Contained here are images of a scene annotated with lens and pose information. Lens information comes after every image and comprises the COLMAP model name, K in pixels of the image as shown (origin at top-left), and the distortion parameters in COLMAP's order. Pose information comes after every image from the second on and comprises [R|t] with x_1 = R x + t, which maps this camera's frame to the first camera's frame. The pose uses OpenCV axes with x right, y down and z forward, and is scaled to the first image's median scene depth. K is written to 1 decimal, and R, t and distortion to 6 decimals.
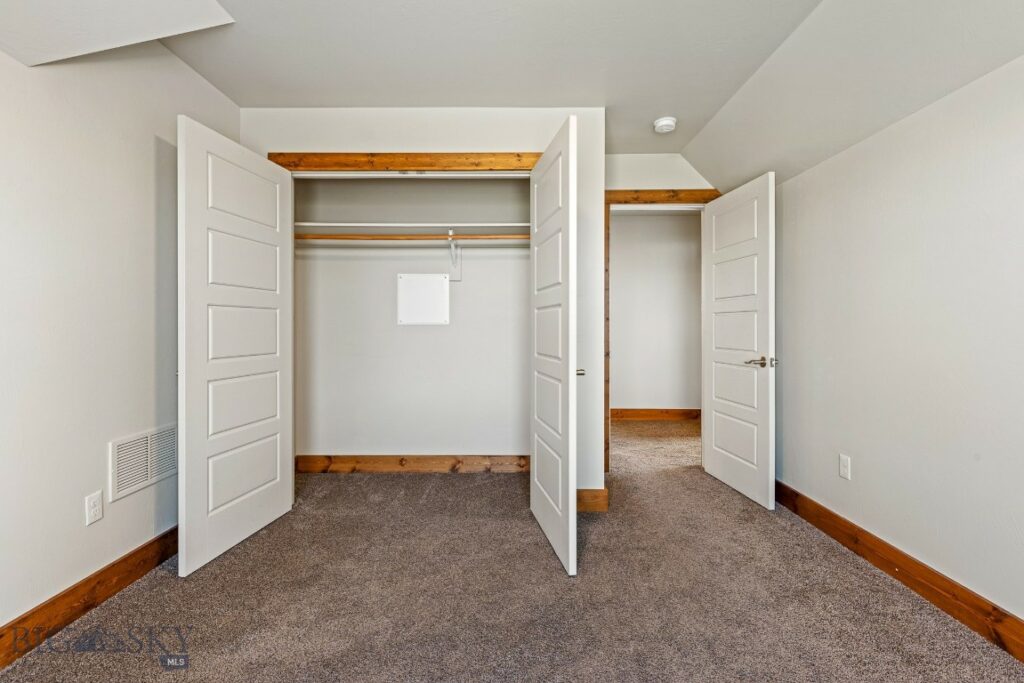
lens RADIAL K [[464.5, 0, 512.5], [0, 464.5, 328.5], [0, 0, 1]] dist [0.004795, -0.000117]
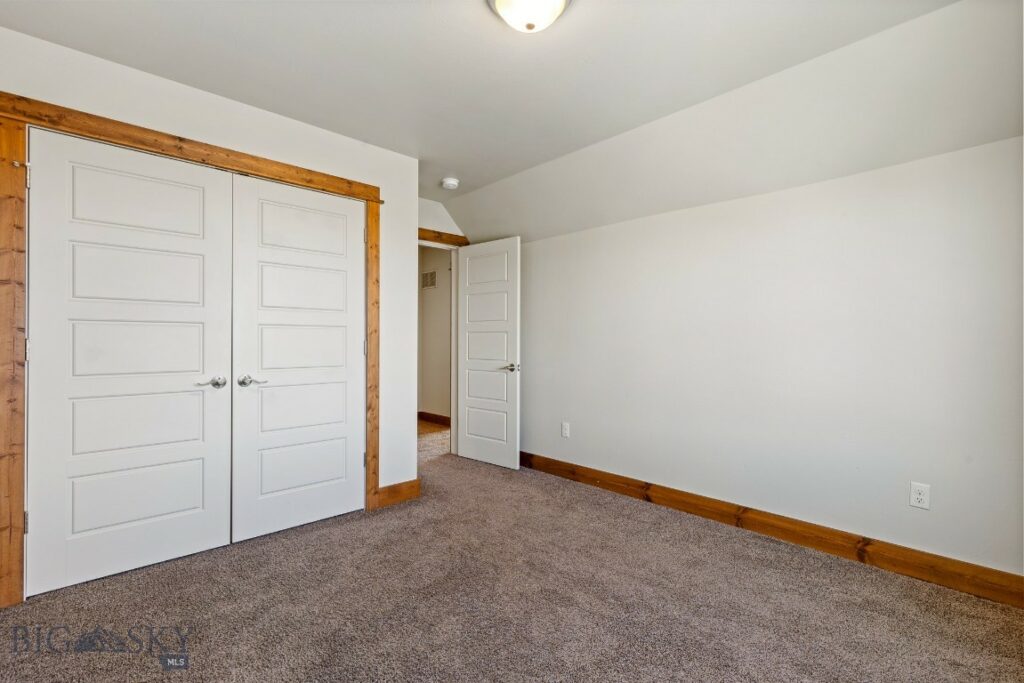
lens RADIAL K [[460.2, 0, 511.0], [0, 460.2, 341.6], [0, 0, 1]] dist [0.006195, -0.000449]
pose [[0.725497, 0.003323, 0.688218, -0.545634], [-0.001618, 0.999994, -0.003122, -0.004487], [-0.688224, 0.001152, 0.725497, -0.029903]]
